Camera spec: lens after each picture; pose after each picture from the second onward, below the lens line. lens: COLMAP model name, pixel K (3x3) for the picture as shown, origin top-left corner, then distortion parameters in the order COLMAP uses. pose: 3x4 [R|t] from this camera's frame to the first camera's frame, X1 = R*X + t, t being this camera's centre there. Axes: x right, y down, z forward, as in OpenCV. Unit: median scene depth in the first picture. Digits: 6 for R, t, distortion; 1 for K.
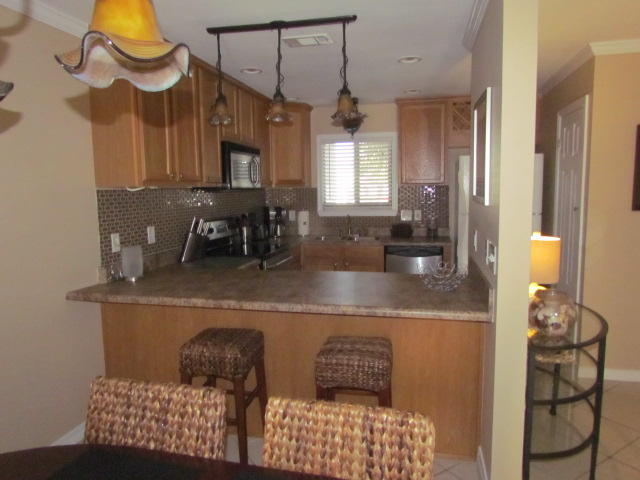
lens RADIAL K [[452.0, 0, 317.8], [0, 452.0, 239.5], [0, 0, 1]] dist [-0.023122, 0.010906]
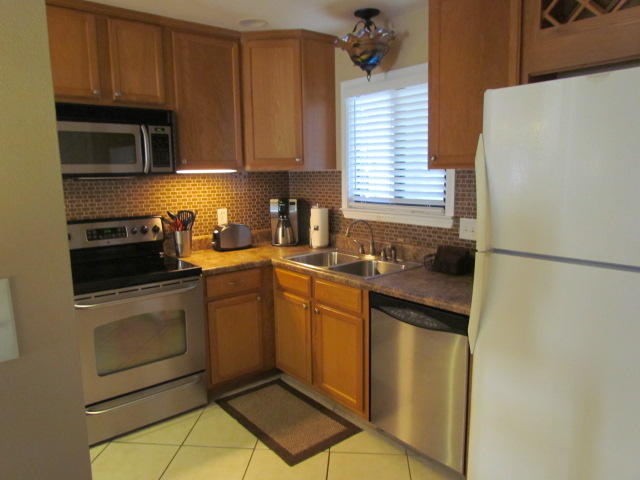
lens RADIAL K [[452.0, 0, 321.9], [0, 452.0, 239.5], [0, 0, 1]] dist [-0.023122, 0.010906]
pose [[0.800951, 0.098343, -0.590598, 0.352826], [-0.069669, 0.995026, 0.071204, -0.065220], [0.594663, -0.015884, 0.803818, 0.504270]]
